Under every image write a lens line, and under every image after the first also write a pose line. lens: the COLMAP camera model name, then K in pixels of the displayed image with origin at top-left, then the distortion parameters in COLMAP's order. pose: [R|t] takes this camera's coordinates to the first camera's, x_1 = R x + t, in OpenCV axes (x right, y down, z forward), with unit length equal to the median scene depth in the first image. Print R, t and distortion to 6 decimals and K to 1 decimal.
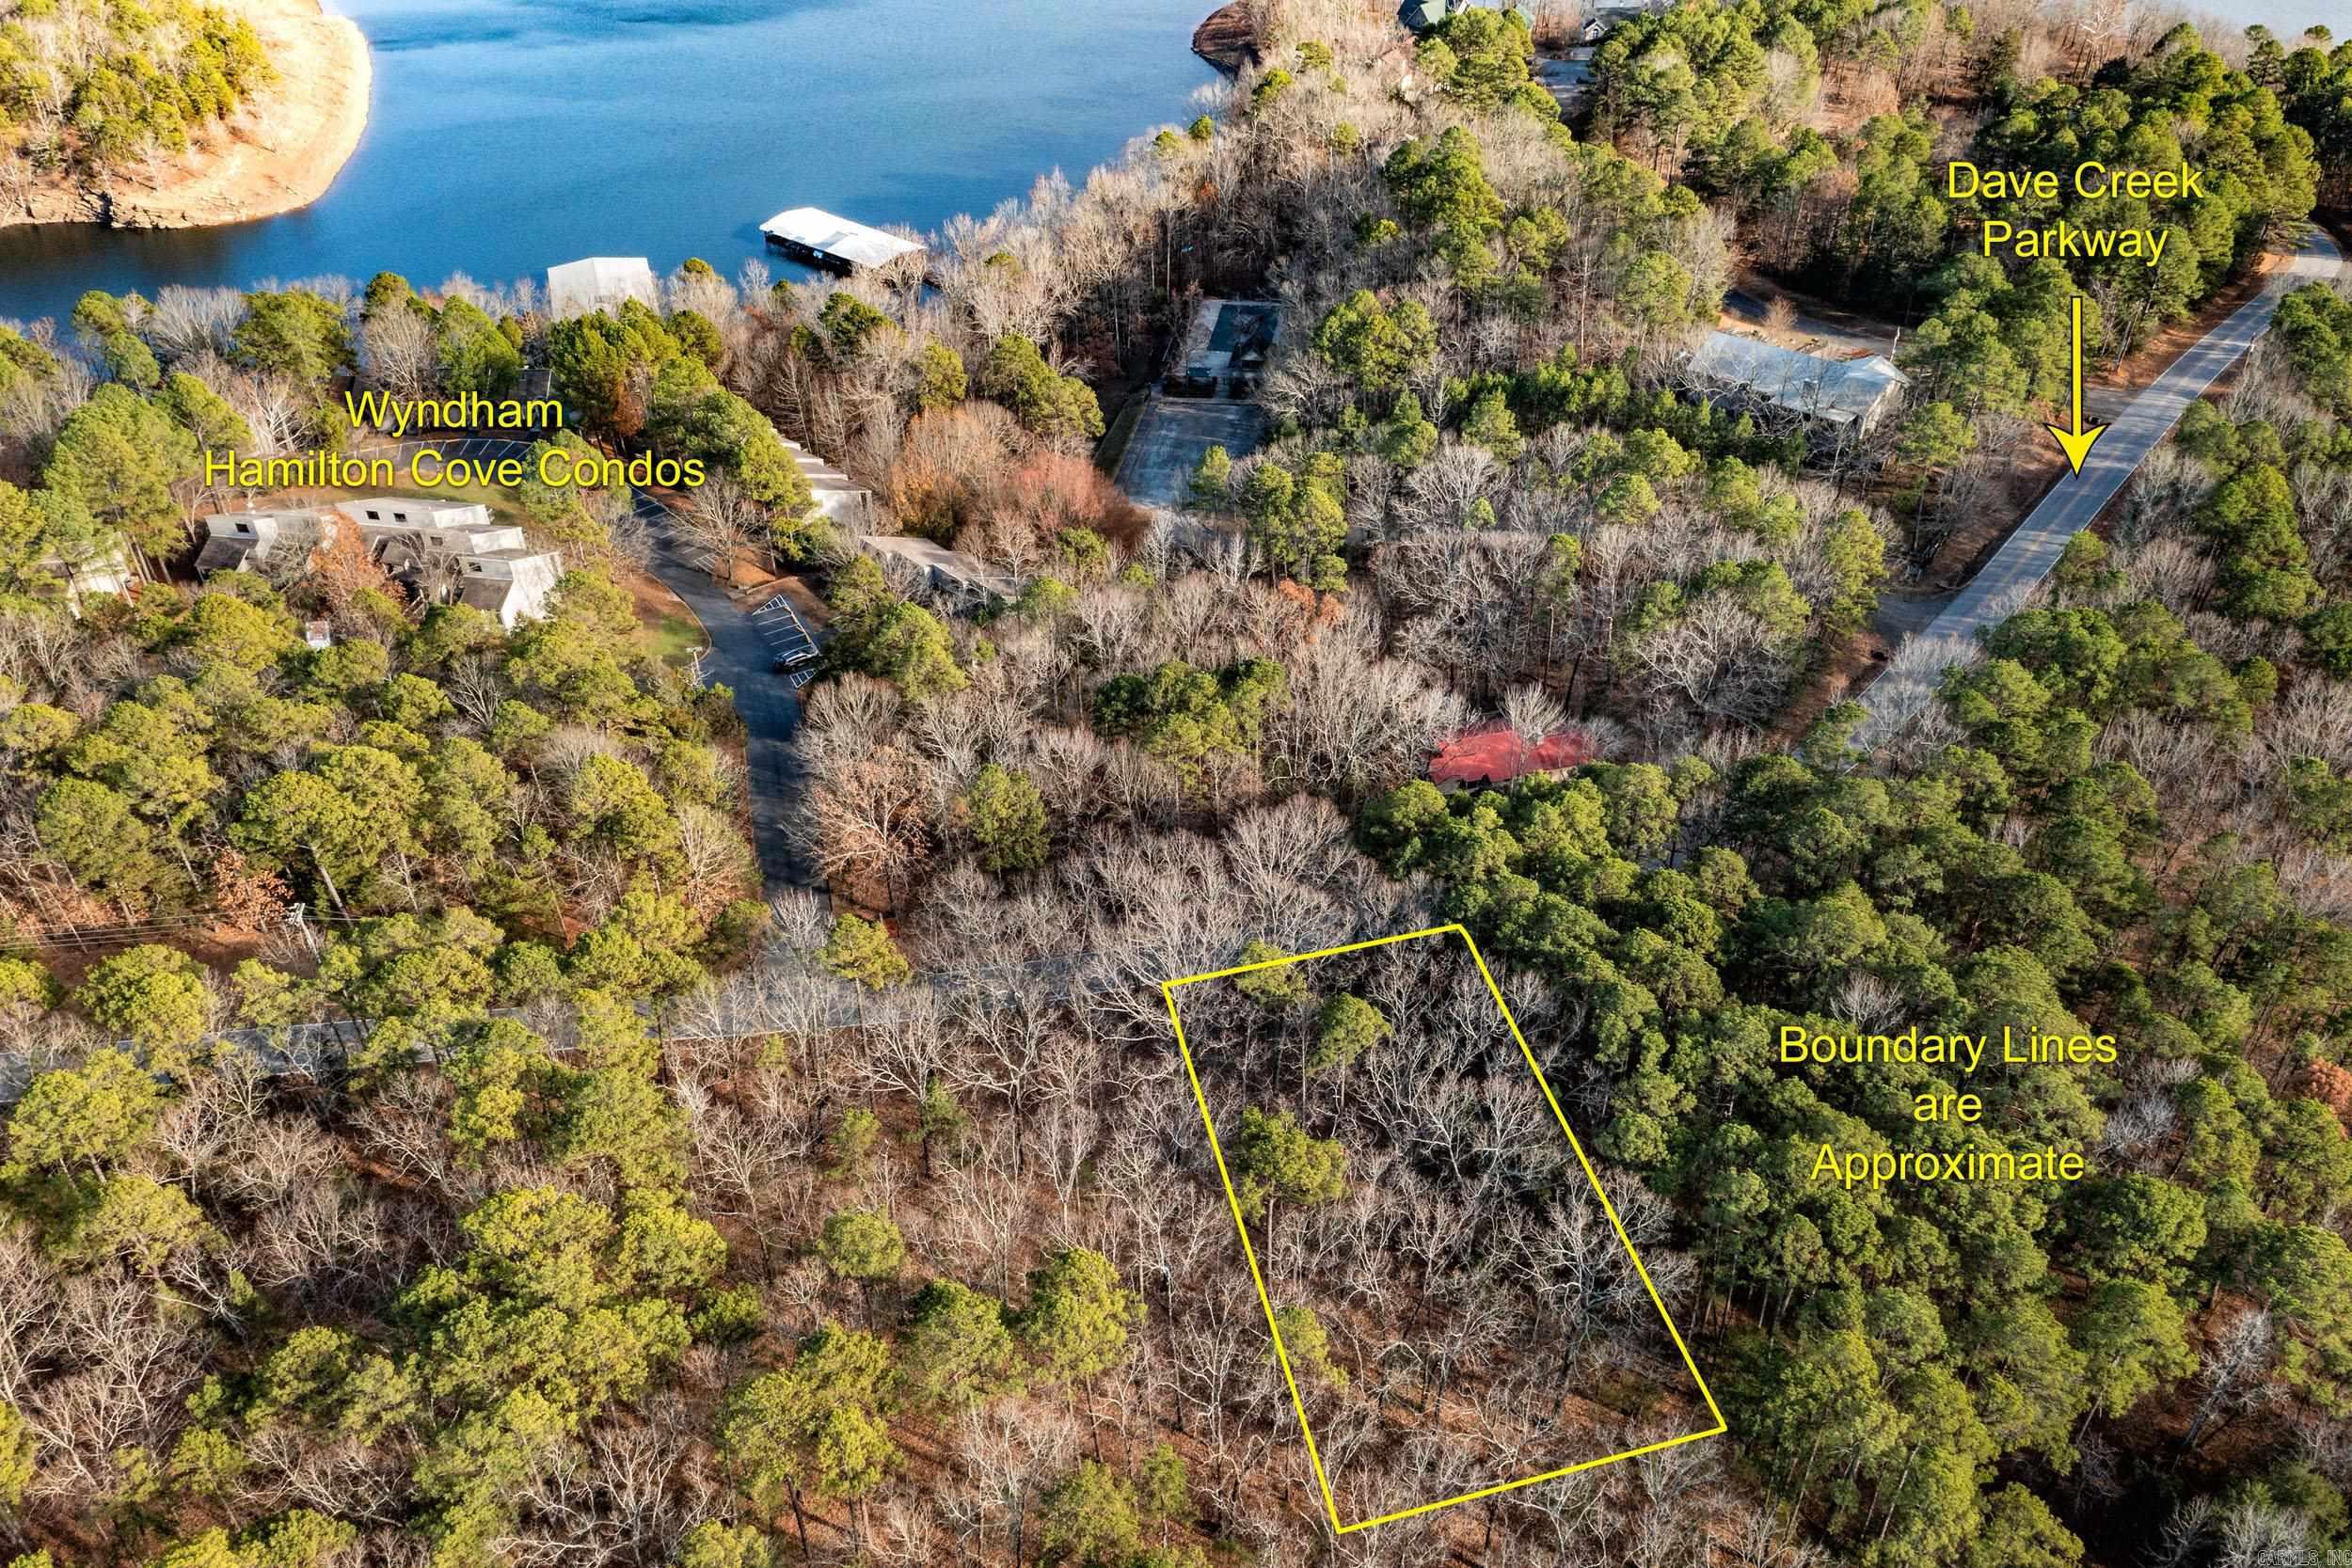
lens RADIAL K [[1774.0, 0, 1171.9], [0, 1774.0, 796.2], [0, 0, 1]] dist [0.232328, -0.318385]
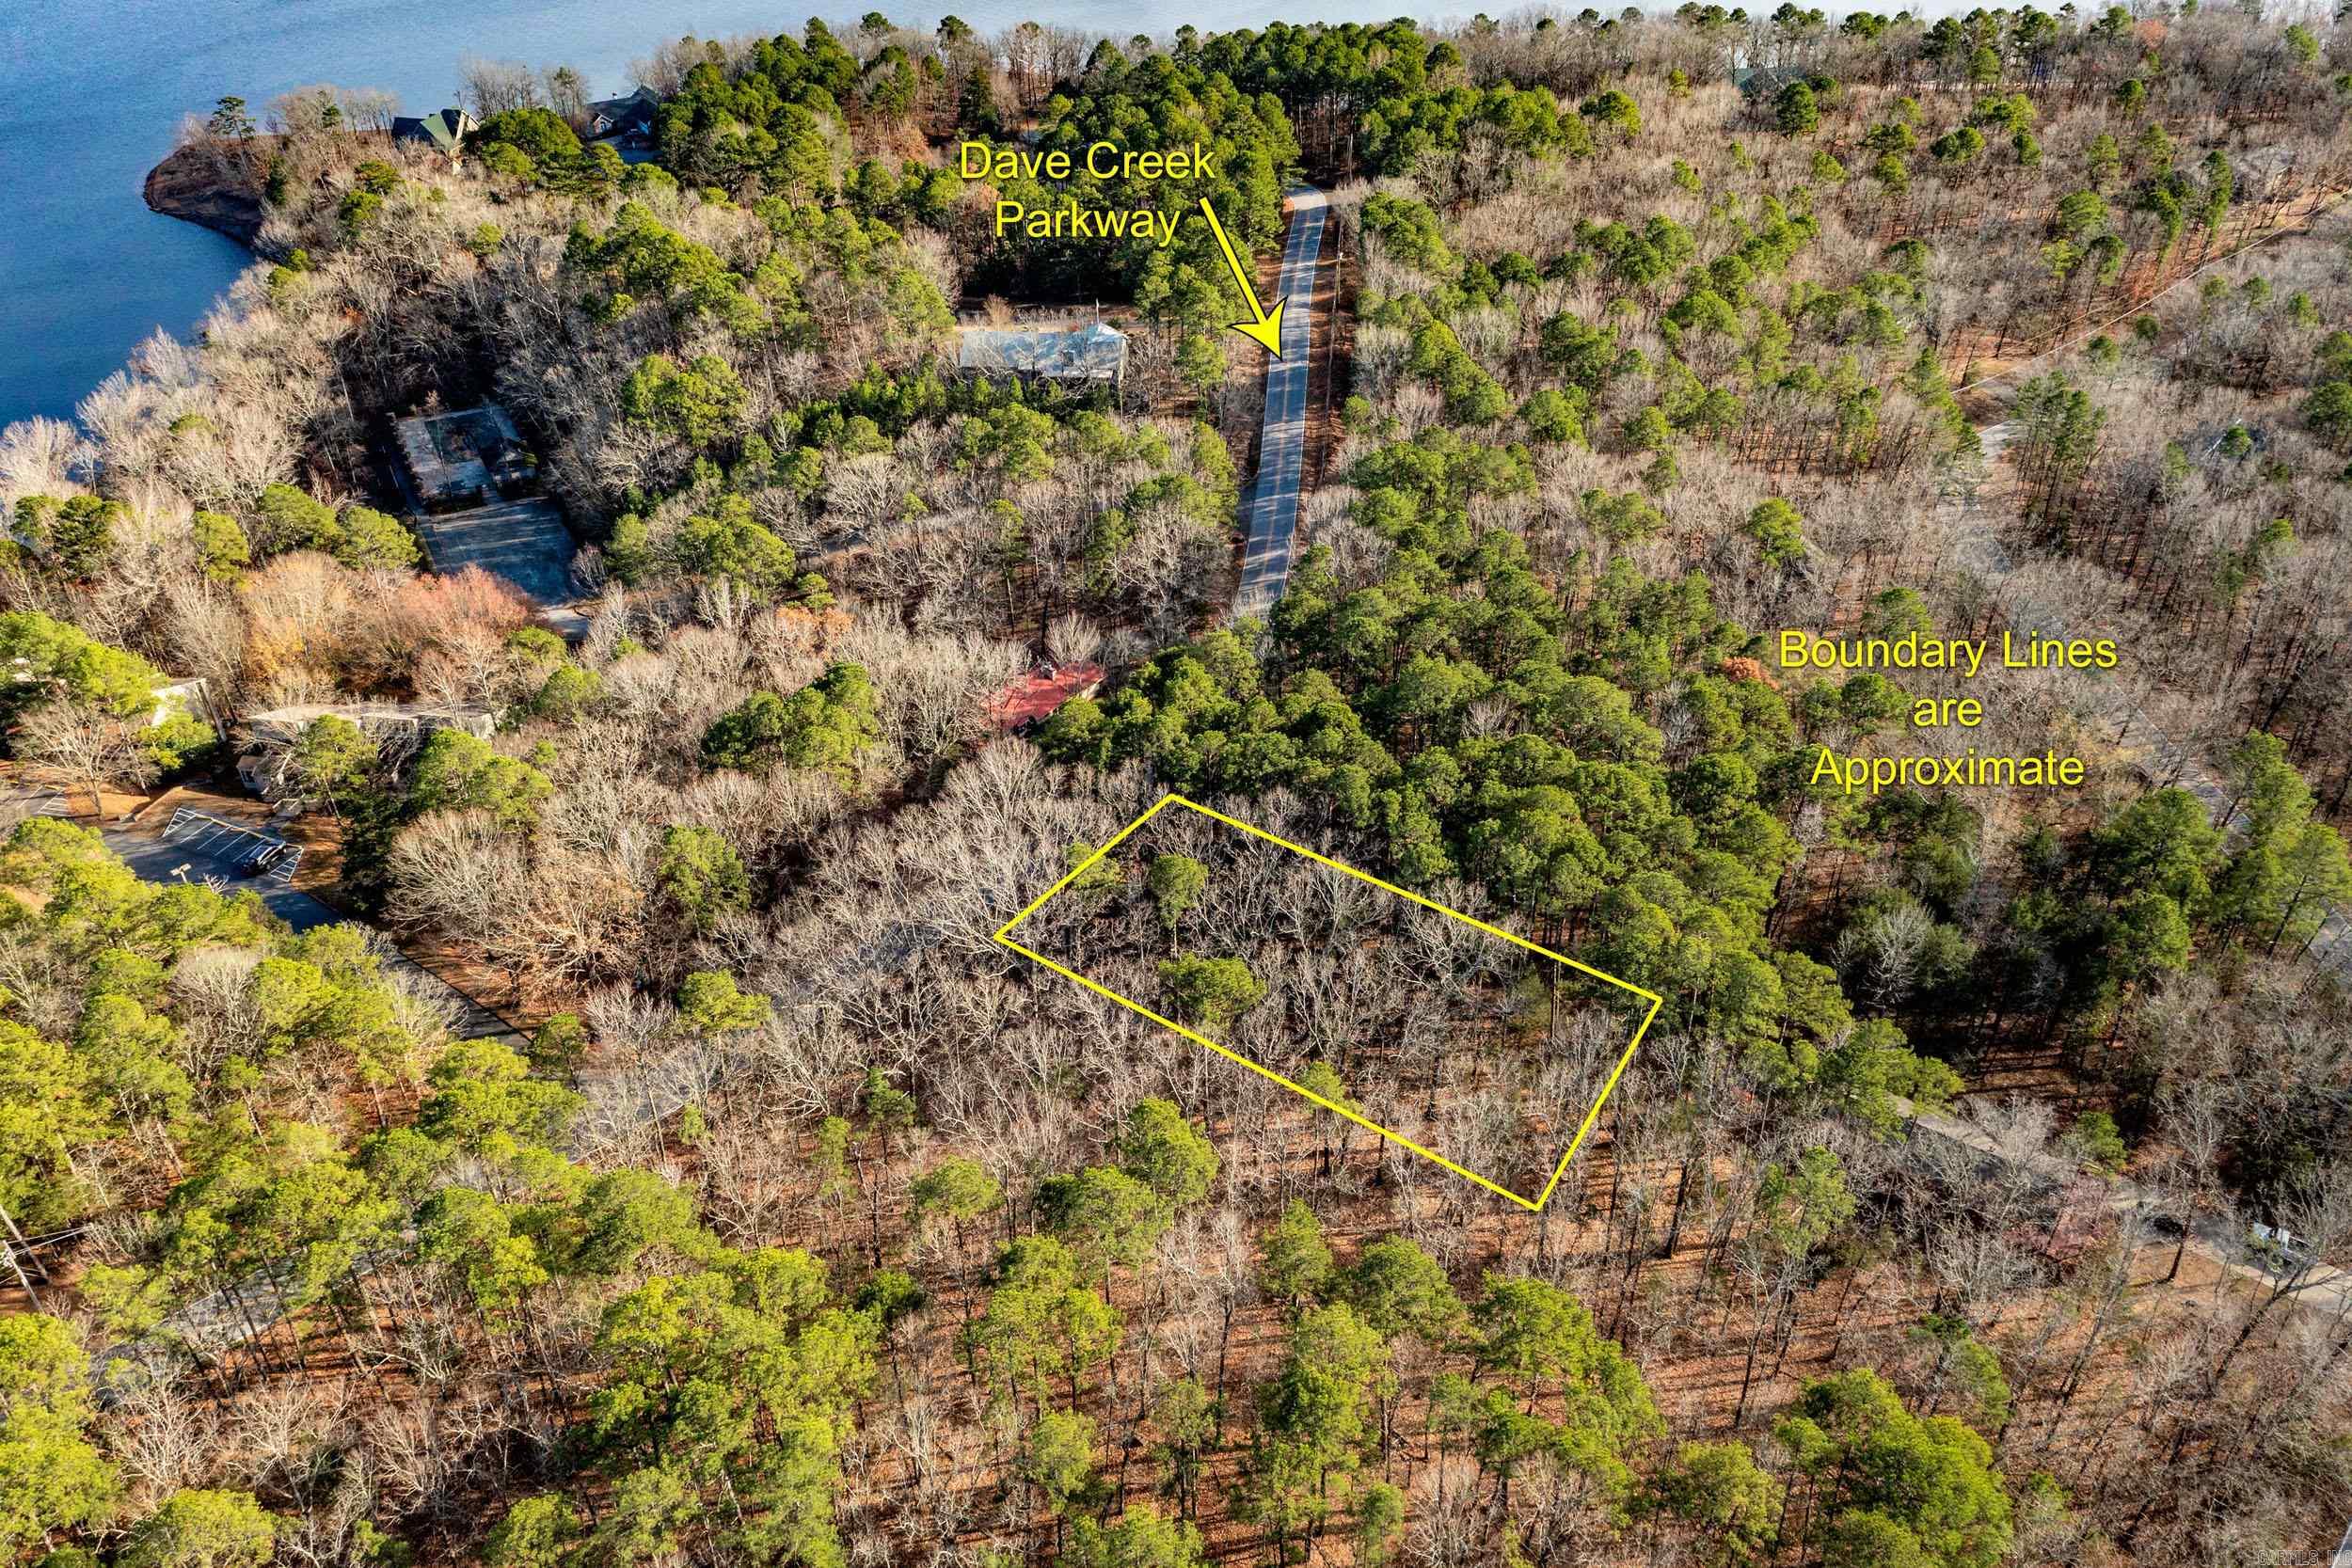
lens RADIAL K [[1774.0, 0, 1171.9], [0, 1774.0, 796.2], [0, 0, 1]] dist [0.232328, -0.318385]
pose [[0.809861, -0.332308, 0.483422, -0.287542], [0.357467, 0.932959, 0.042470, 0.018327], [-0.465127, 0.138413, 0.874356, -0.008346]]
